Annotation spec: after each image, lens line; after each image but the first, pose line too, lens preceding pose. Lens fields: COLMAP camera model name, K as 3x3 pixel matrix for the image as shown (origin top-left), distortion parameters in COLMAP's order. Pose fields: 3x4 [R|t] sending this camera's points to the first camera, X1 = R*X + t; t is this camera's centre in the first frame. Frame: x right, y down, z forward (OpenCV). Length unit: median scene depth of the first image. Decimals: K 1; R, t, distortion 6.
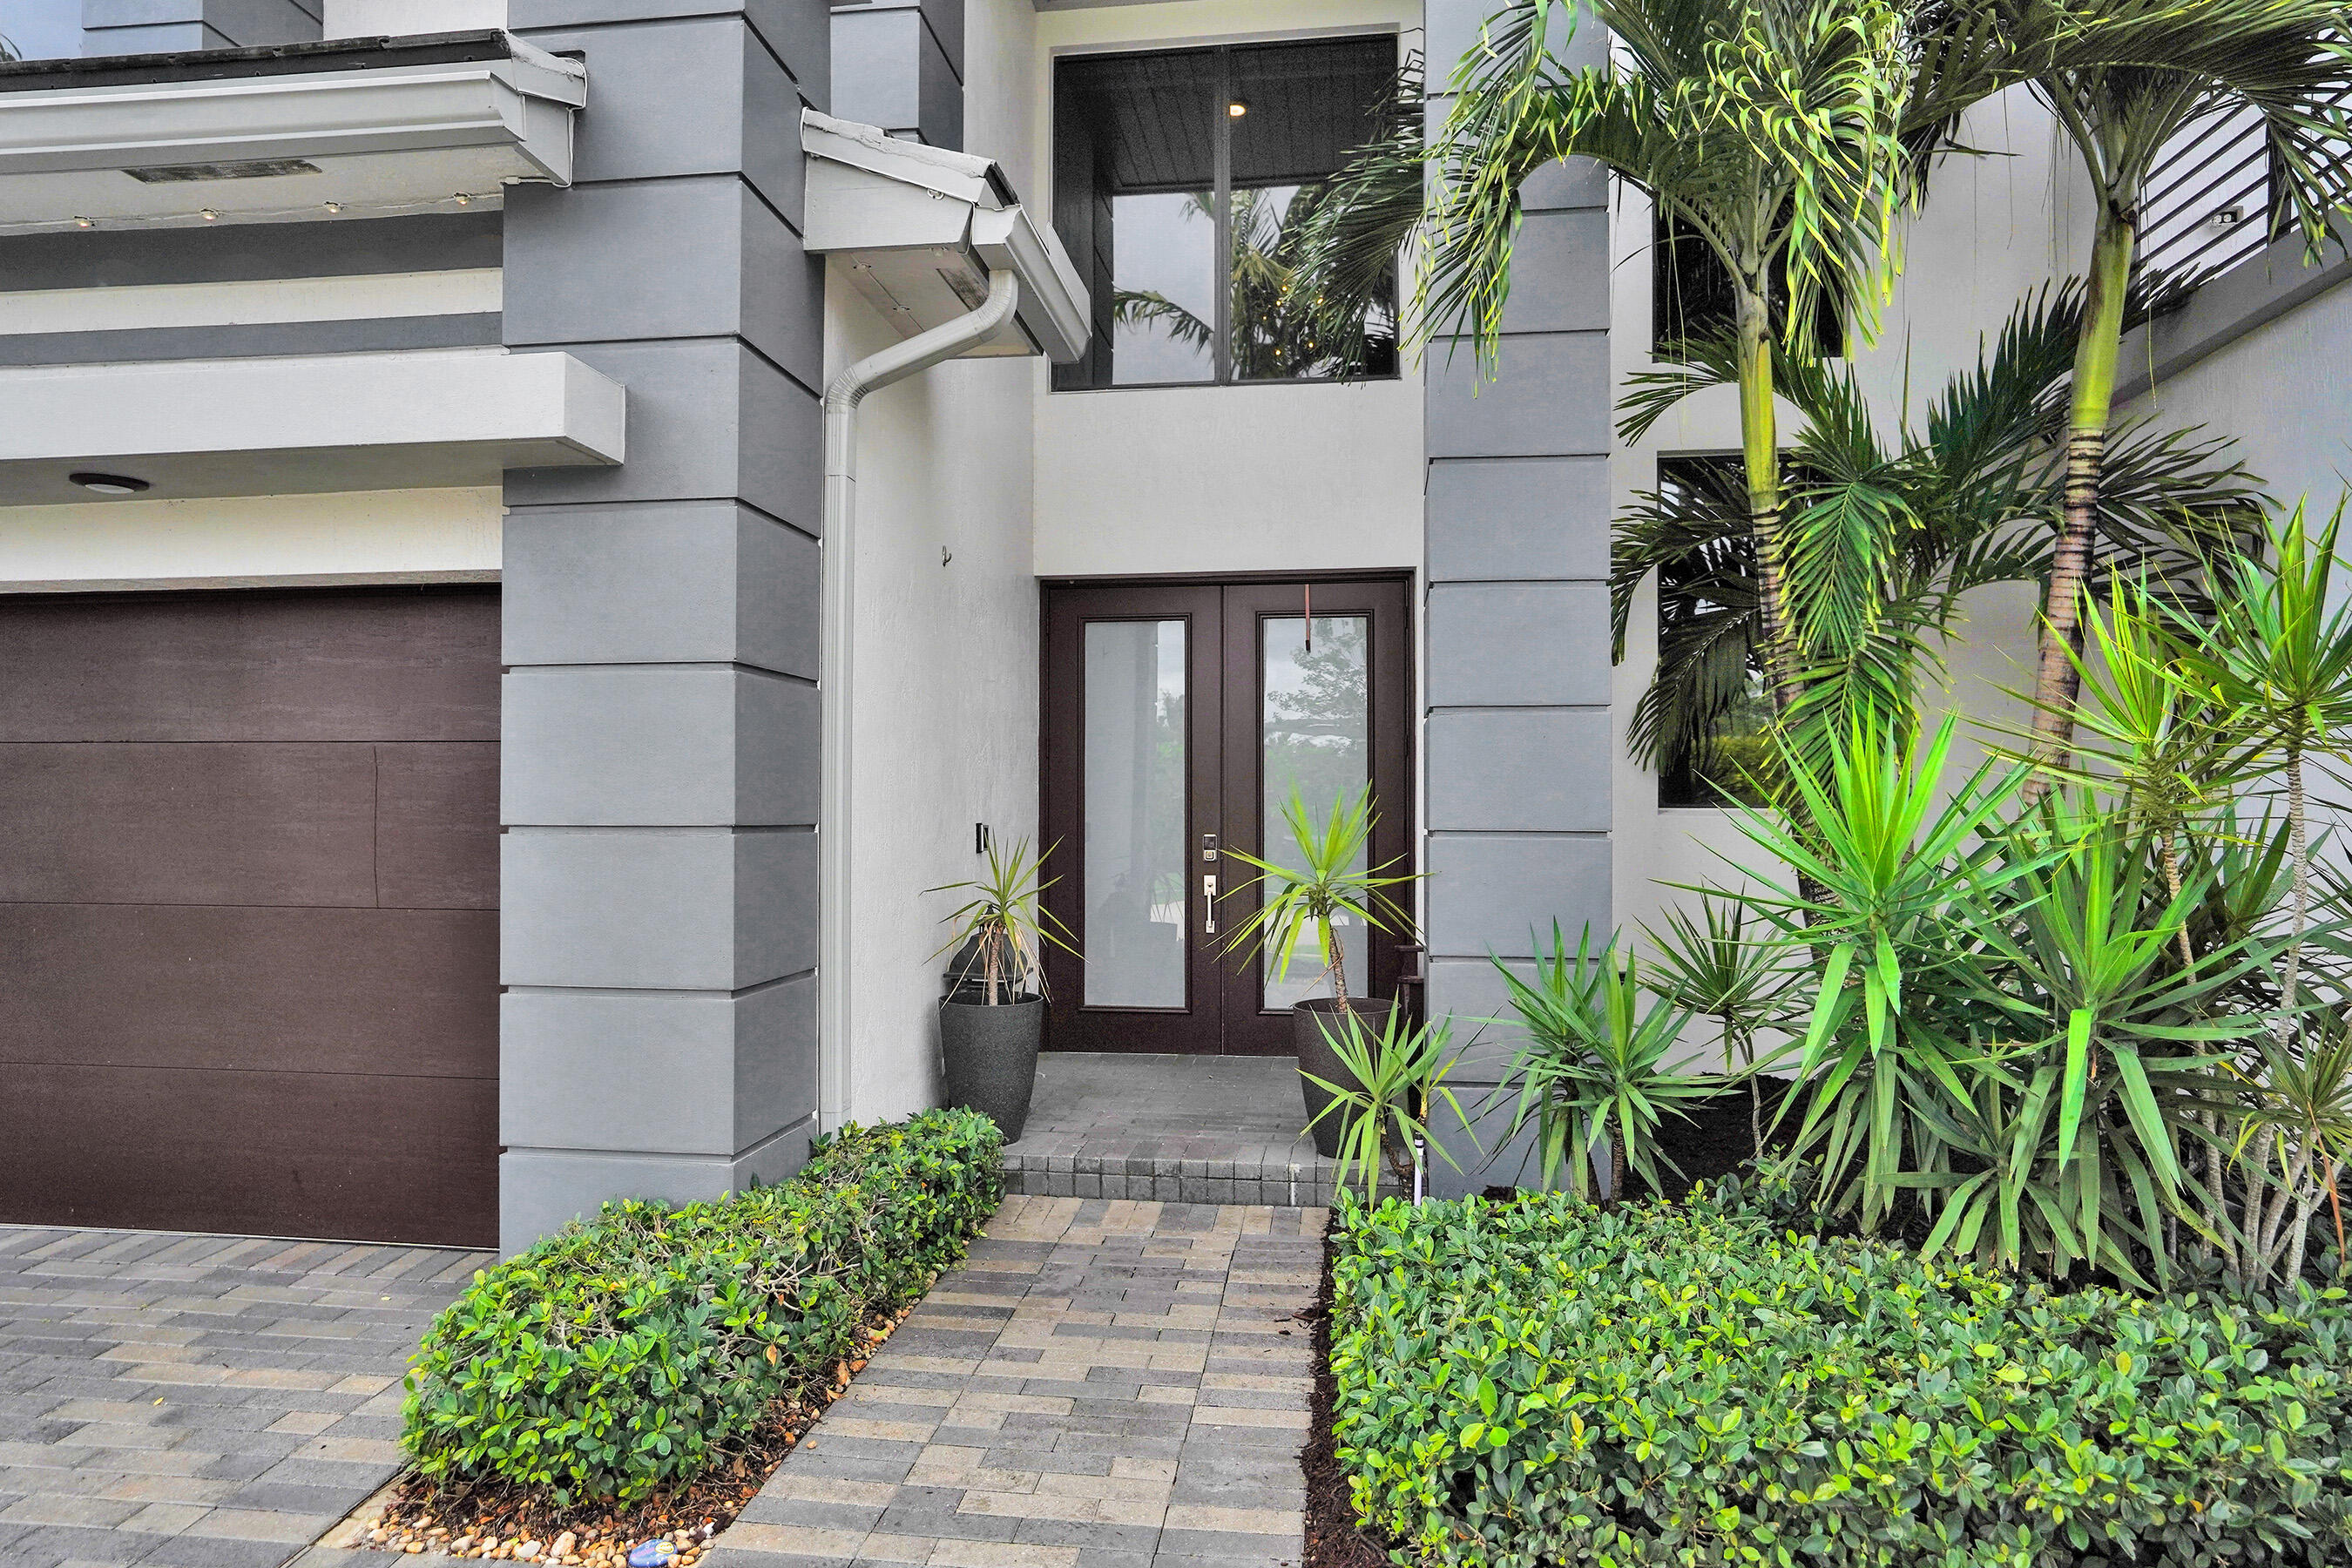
lens RADIAL K [[1412.1, 0, 1176.0], [0, 1412.1, 784.0], [0, 0, 1]] dist [-0.001743, 0.000742]
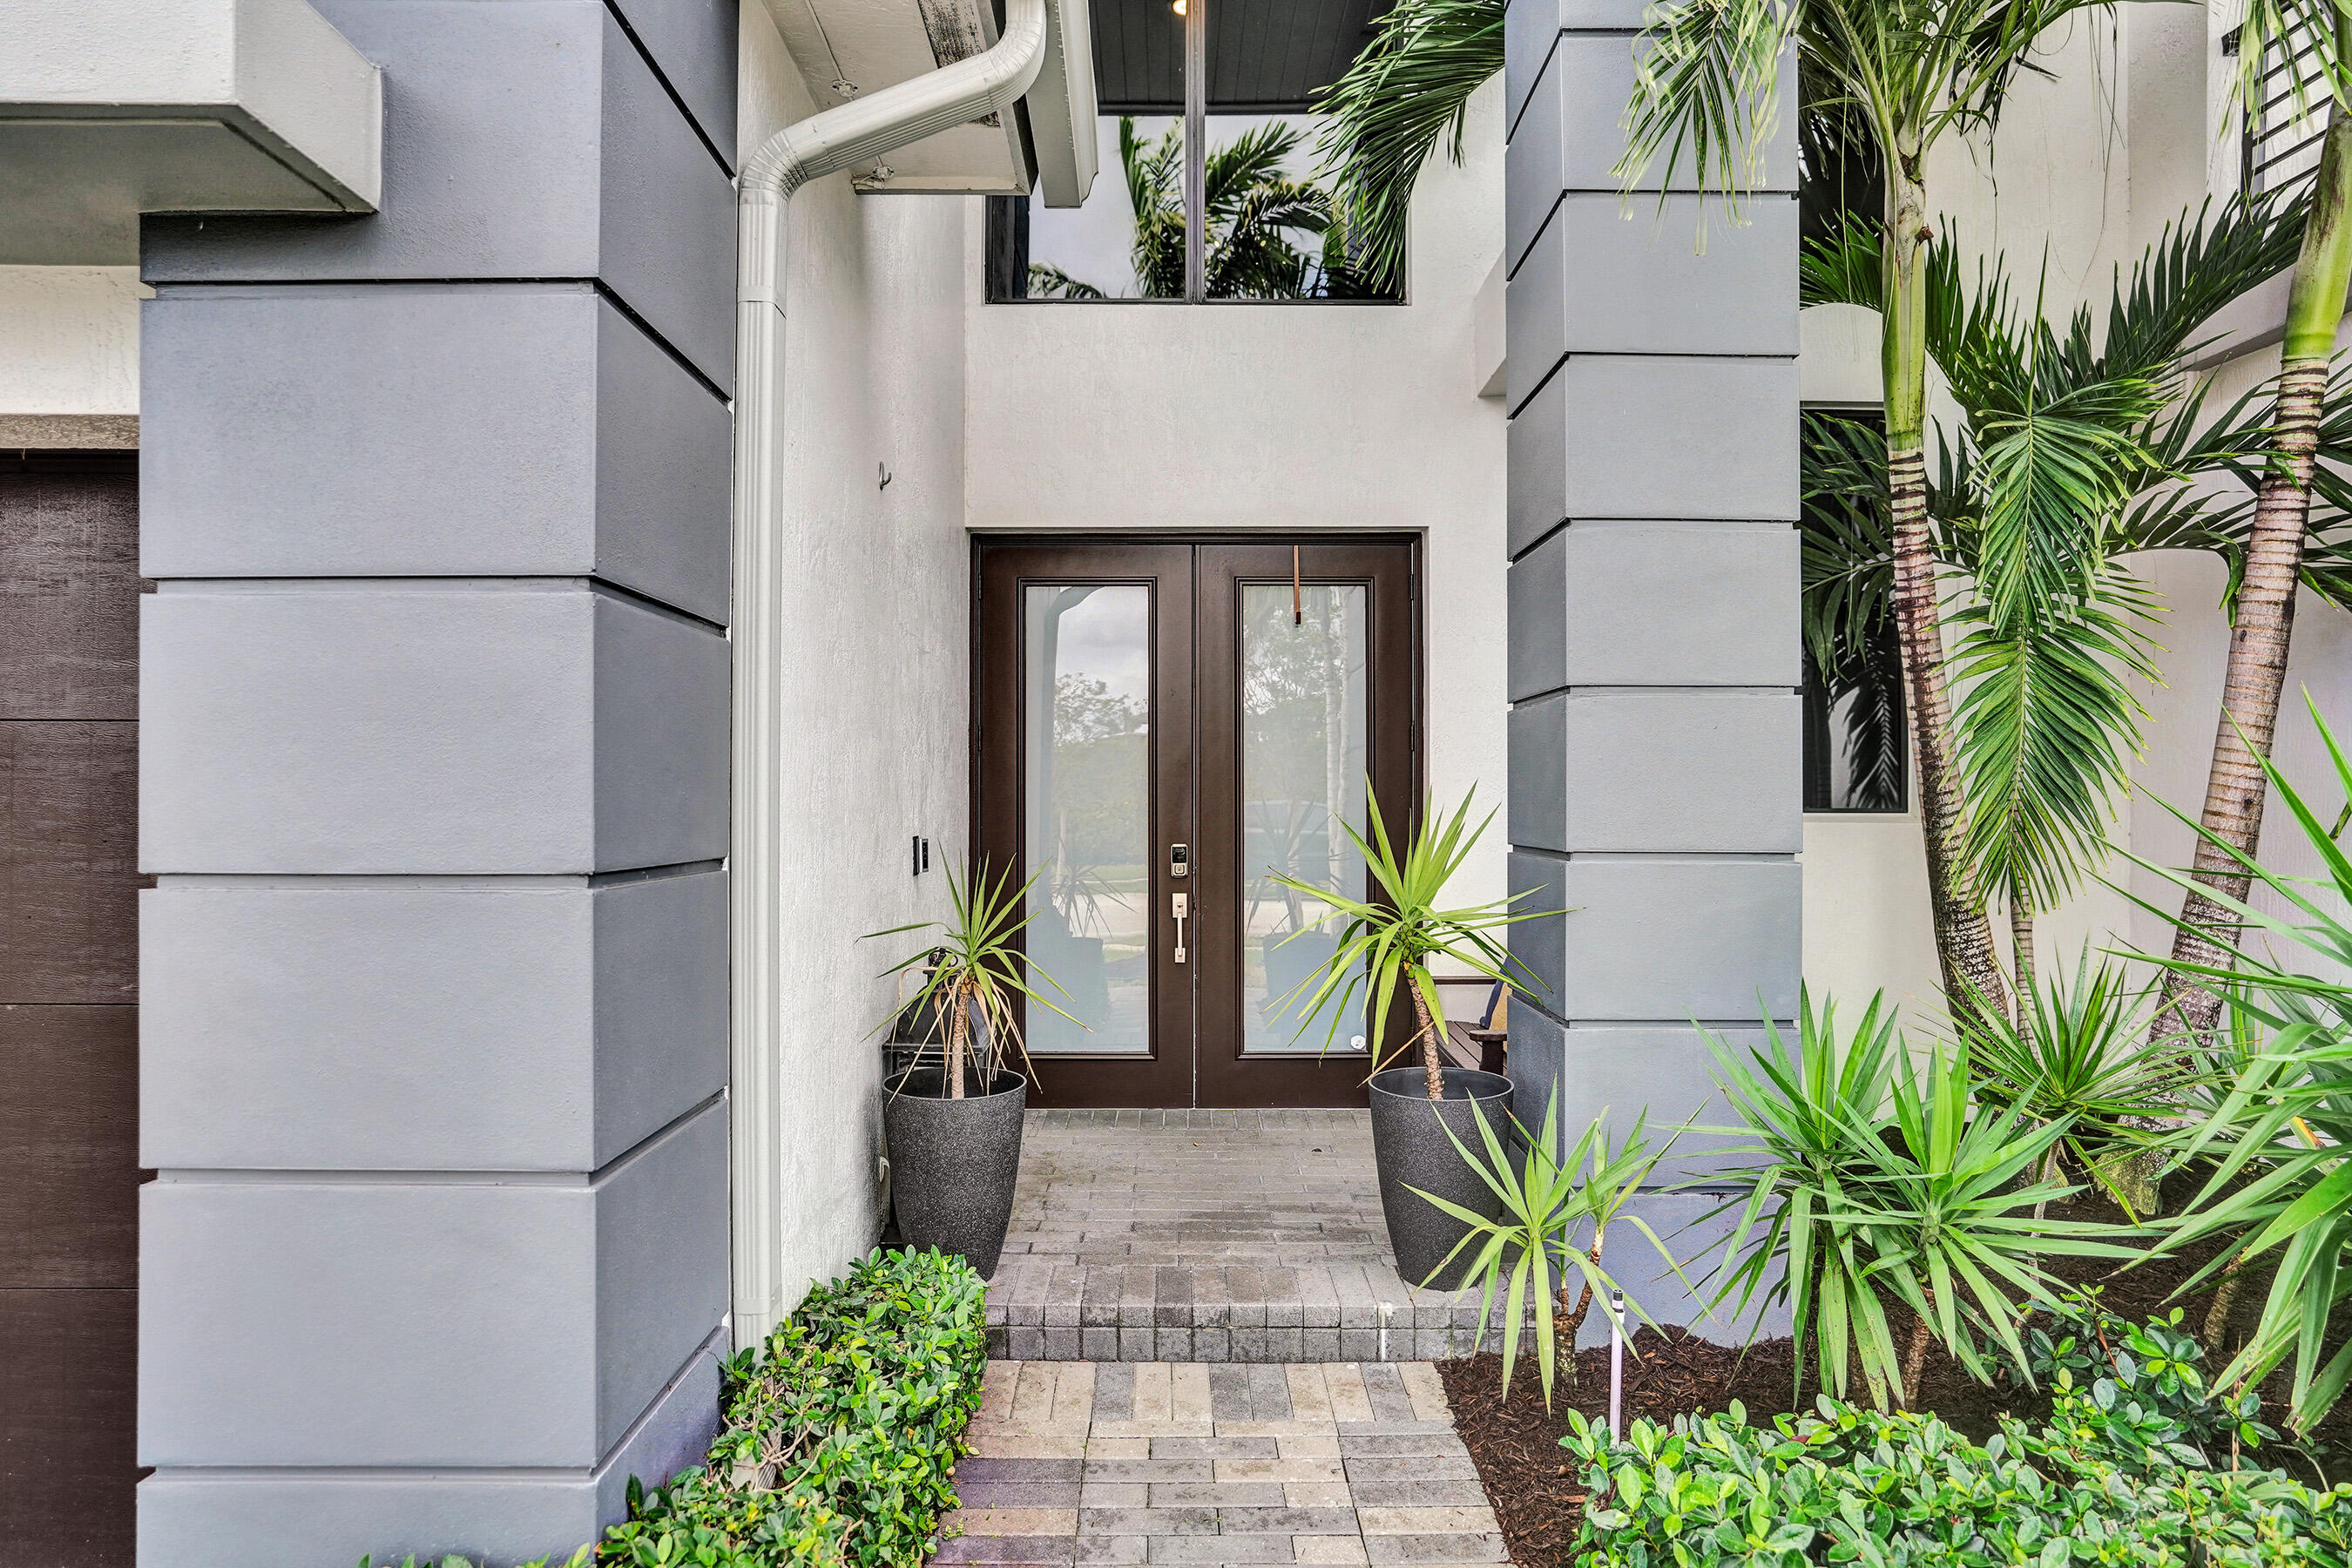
lens RADIAL K [[1283.0, 0, 1176.0], [0, 1283.0, 784.0], [0, 0, 1]] dist [-0.036902, 0.026252]
pose [[0.990419, 0.000764, 0.138095, -0.117501], [-0.001888, 0.999966, 0.008009, -0.007716], [-0.138084, -0.008193, 0.990387, 0.359657]]
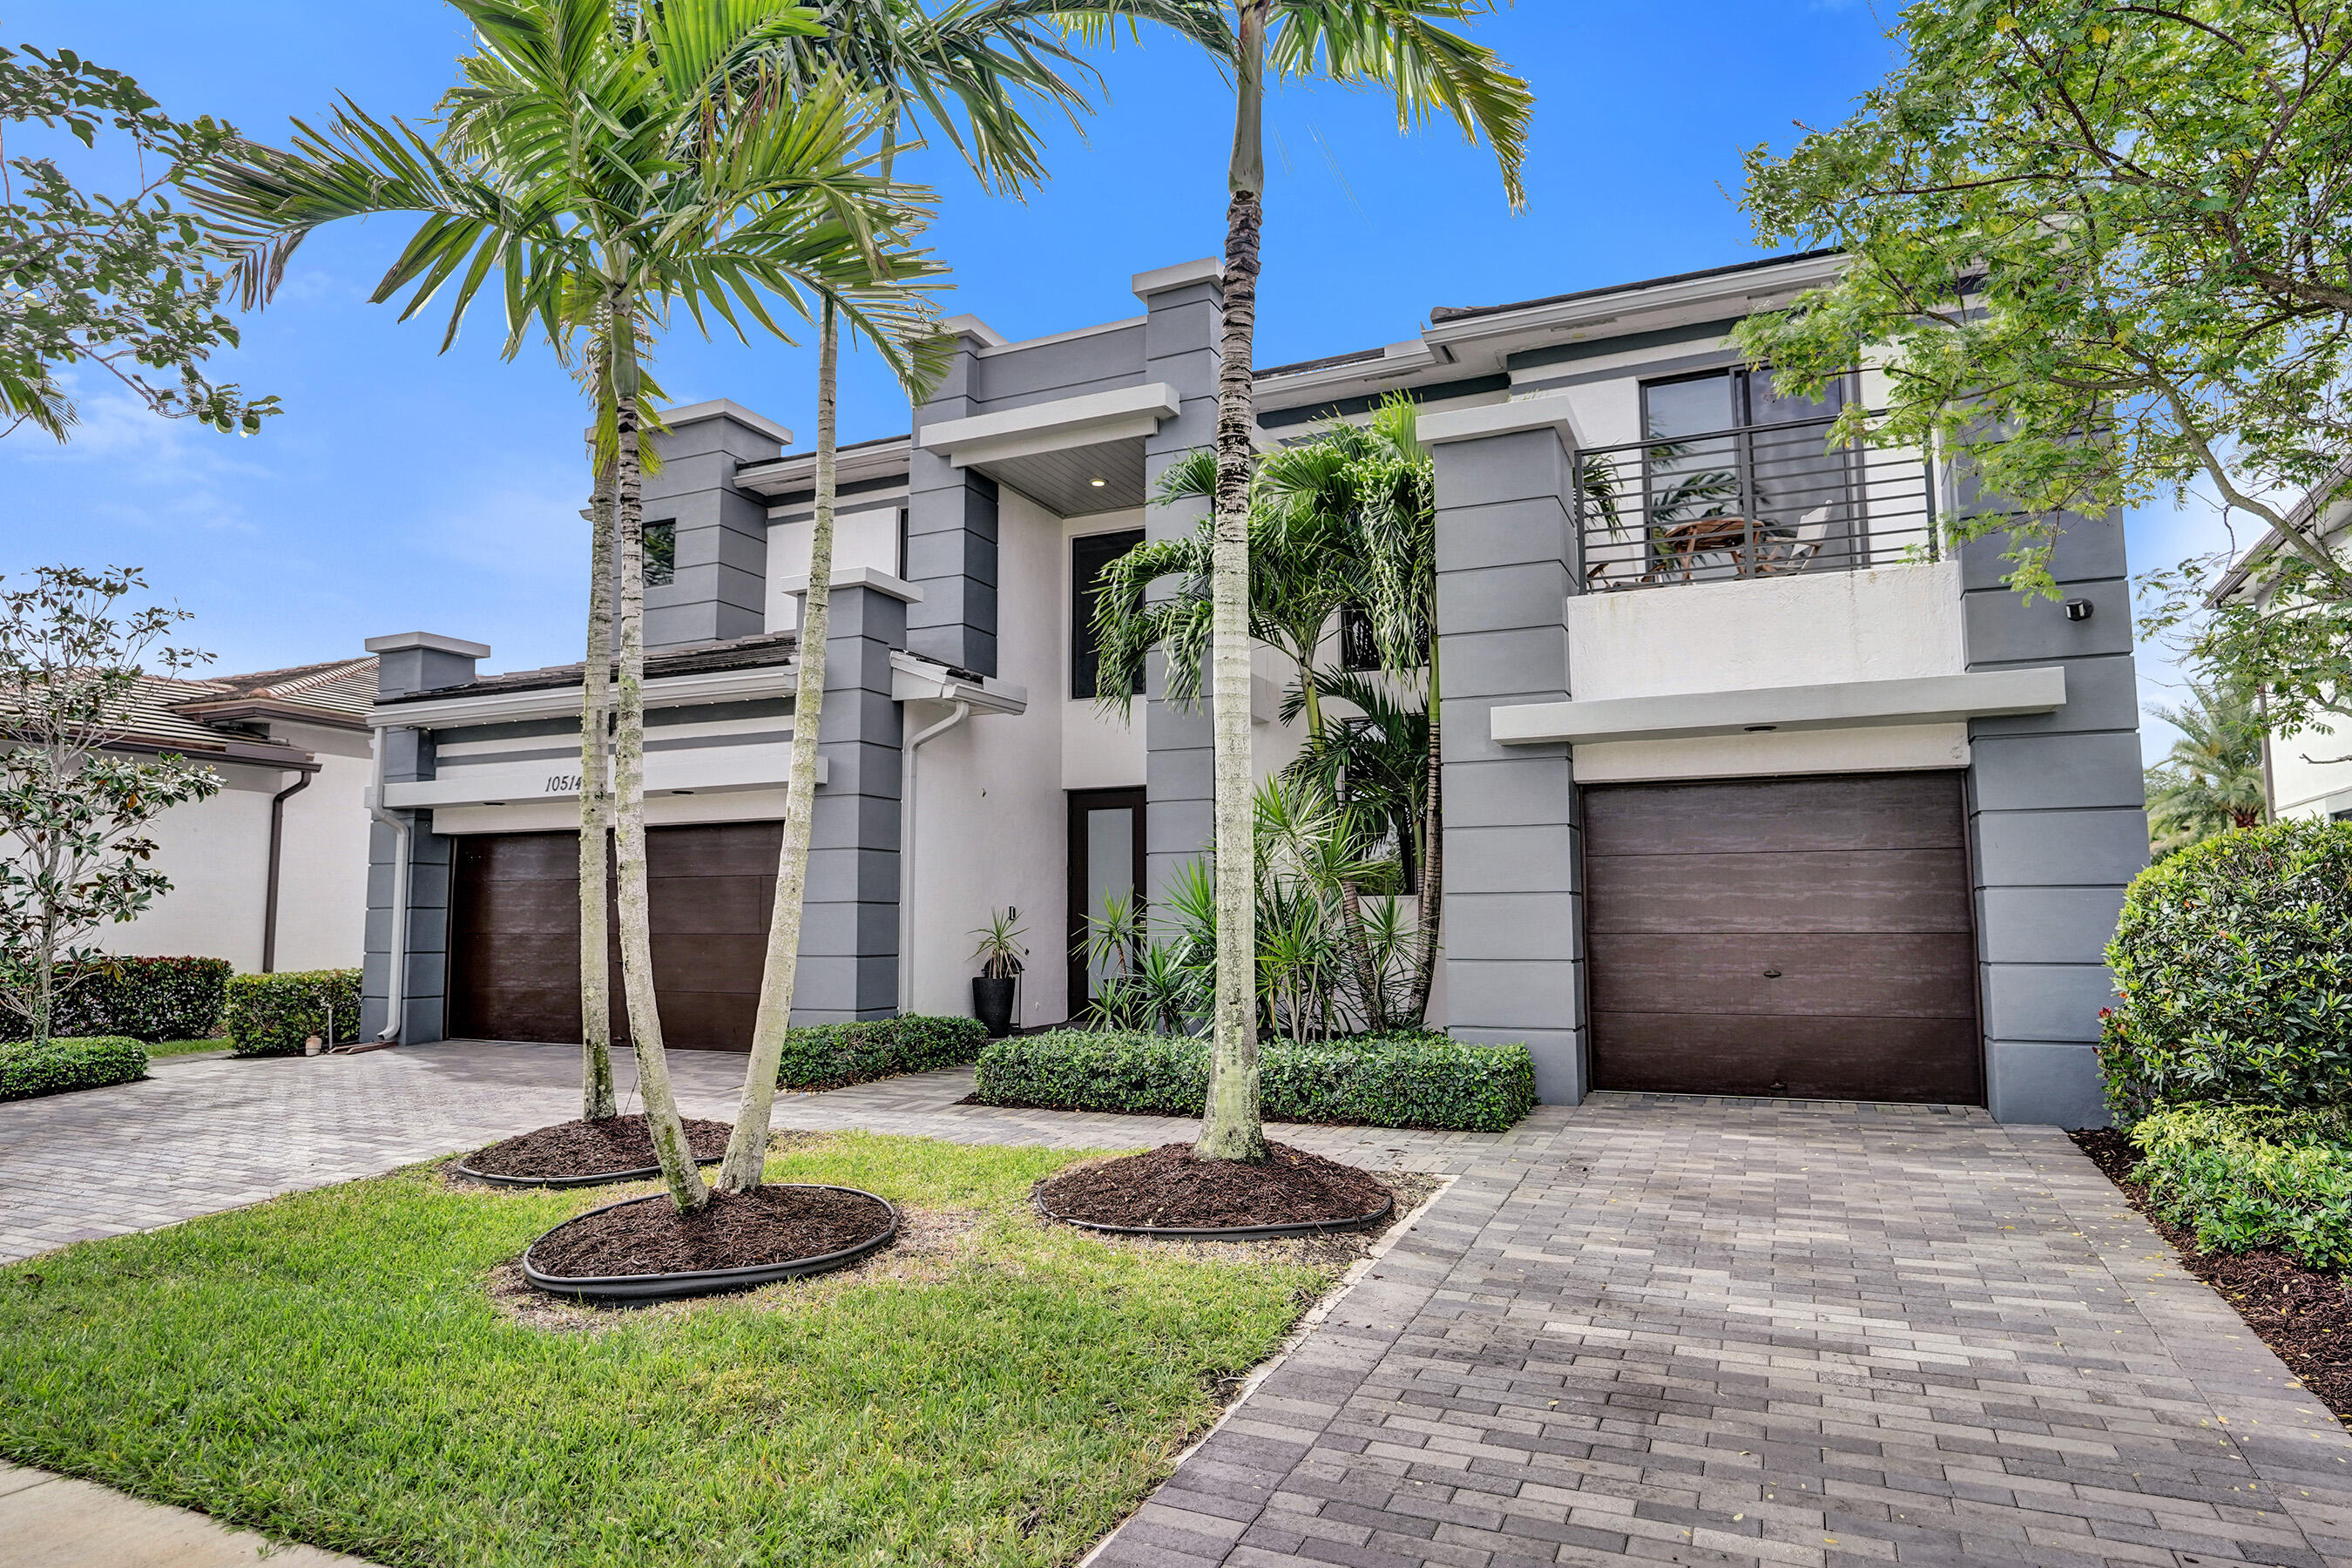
lens RADIAL K [[1369.9, 0, 1176.0], [0, 1369.9, 784.0], [0, 0, 1]] dist [-0.004620, -0.000740]
pose [[0.957416, -0.038533, -0.286130, 0.894726], [0.014781, 0.996296, -0.084713, 0.027125], [0.288335, 0.076877, 0.954439, -1.224487]]
